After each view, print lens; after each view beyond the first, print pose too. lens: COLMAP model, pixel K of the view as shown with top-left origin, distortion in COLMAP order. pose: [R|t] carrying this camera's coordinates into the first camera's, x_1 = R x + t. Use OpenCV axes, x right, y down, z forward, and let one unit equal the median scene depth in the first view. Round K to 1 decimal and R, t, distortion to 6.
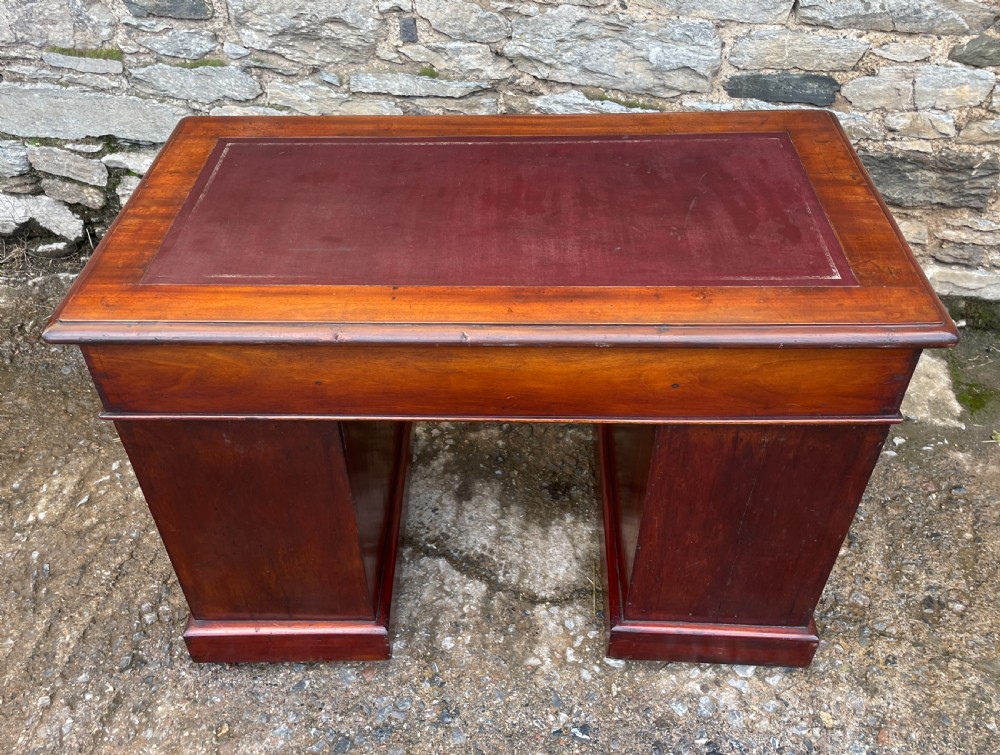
lens RADIAL K [[905.4, 0, 486.3], [0, 905.4, 342.3], [0, 0, 1]] dist [0.047830, -0.037402]
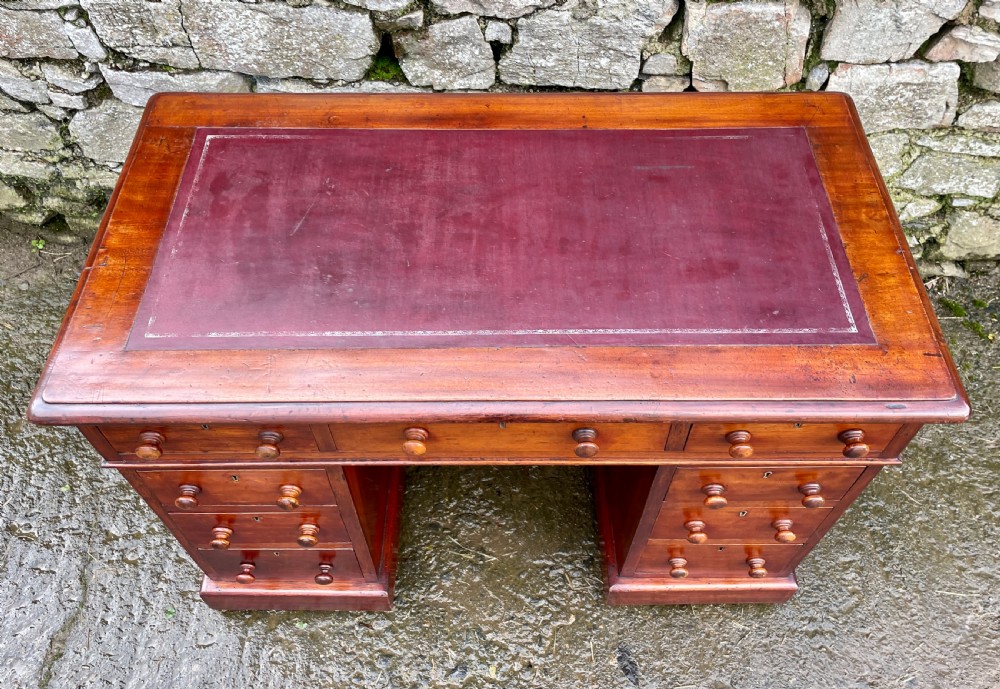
lens RADIAL K [[813.2, 0, 496.8], [0, 813.2, 329.0], [0, 0, 1]] dist [0.061001, -0.072117]
pose [[-0.999268, 0.038050, 0.003844, 0.014784], [0.000609, -0.084655, 0.996410, -0.824080], [0.038239, 0.995684, 0.084570, 0.842395]]
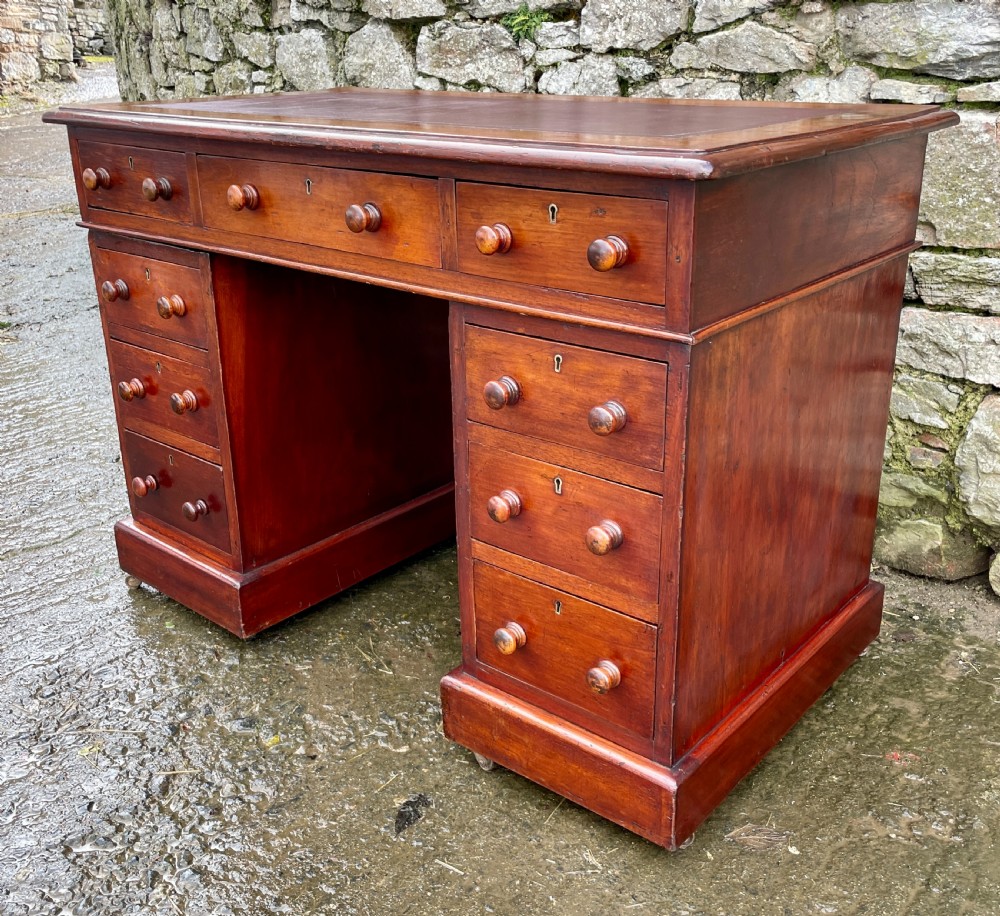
lens RADIAL K [[1082.4, 0, 506.2], [0, 1082.4, 442.8], [0, 0, 1]] dist [0.046265, 0.000000]
pose [[-0.779122, -0.192004, 0.596744, -0.605141], [0.433261, 0.523045, 0.733967, -0.622971], [-0.453049, 0.830396, -0.324328, 1.316302]]
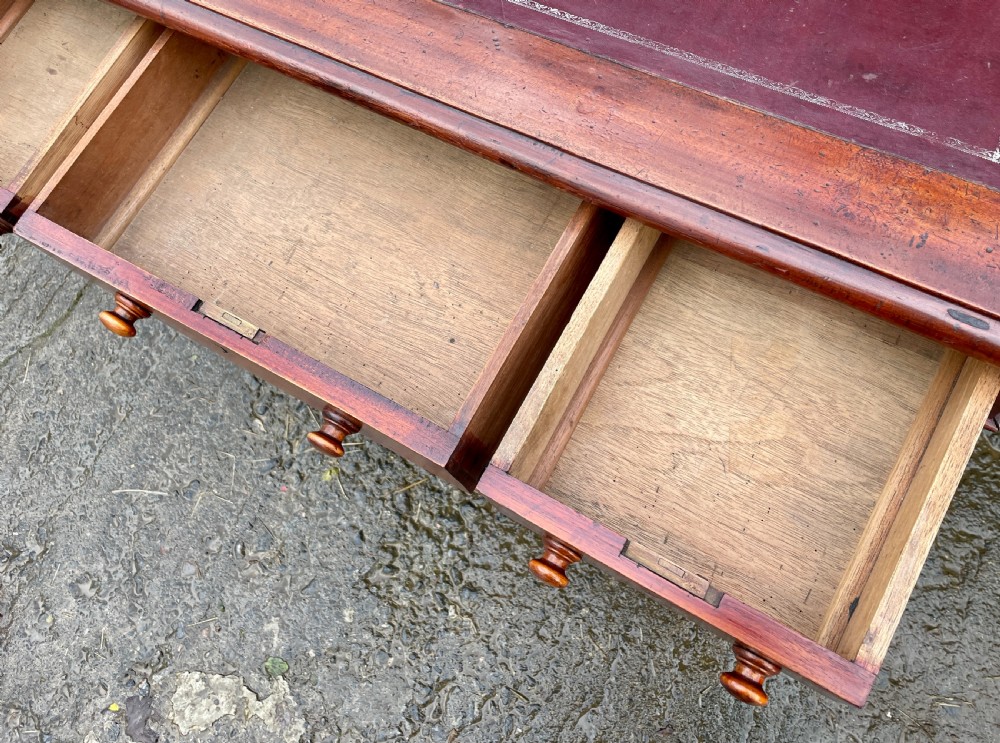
lens RADIAL K [[813.5, 0, 501.8], [0, 813.5, 348.2], [0, 0, 1]] dist [0.045953, -0.027268]
pose [[-0.863604, -0.388229, 0.321661, -0.222321], [0.447588, -0.296714, 0.843579, -0.568300], [-0.232061, 0.872490, 0.430010, 0.879249]]
